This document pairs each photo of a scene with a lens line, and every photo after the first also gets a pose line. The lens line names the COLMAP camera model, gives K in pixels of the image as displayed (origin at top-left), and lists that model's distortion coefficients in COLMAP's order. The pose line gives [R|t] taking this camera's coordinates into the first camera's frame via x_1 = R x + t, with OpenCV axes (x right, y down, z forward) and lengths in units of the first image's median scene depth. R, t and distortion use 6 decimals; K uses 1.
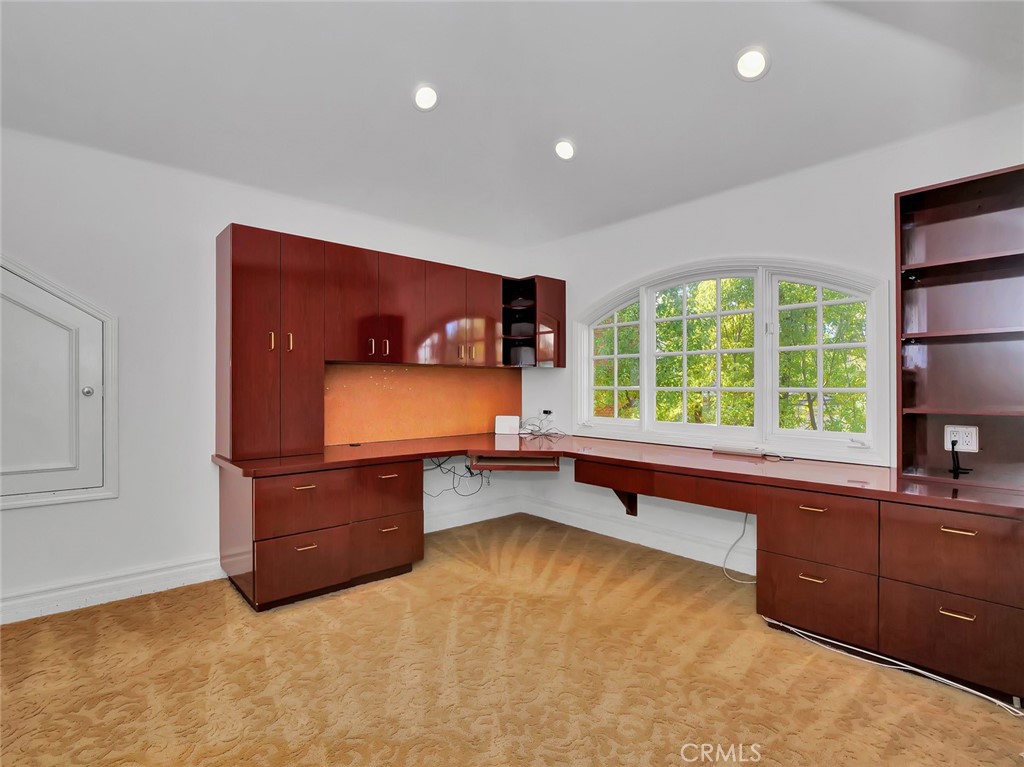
lens RADIAL K [[498.7, 0, 506.2], [0, 498.7, 385.3], [0, 0, 1]] dist [-0.005362, -0.001265]
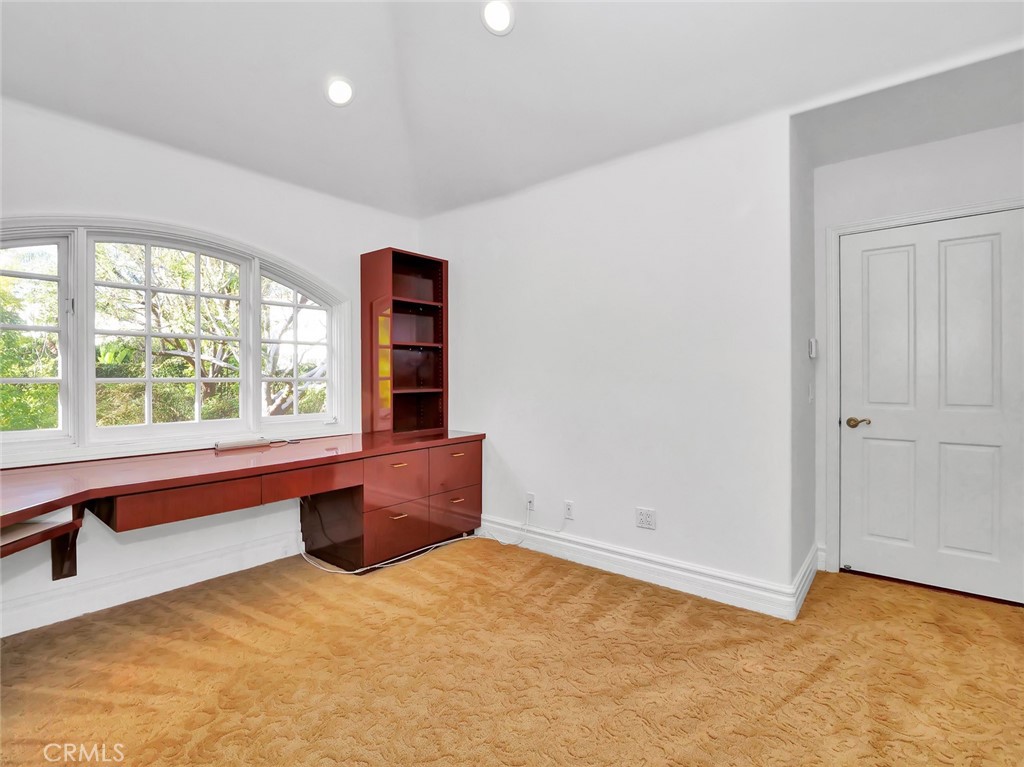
lens RADIAL K [[498.7, 0, 506.2], [0, 498.7, 377.5], [0, 0, 1]] dist [-0.005362, -0.001265]
pose [[-0.132899, -0.007382, 0.991102, -0.635010], [0.001959, 0.999968, 0.007710, -0.003176], [-0.991128, 0.002967, -0.132880, 0.723695]]
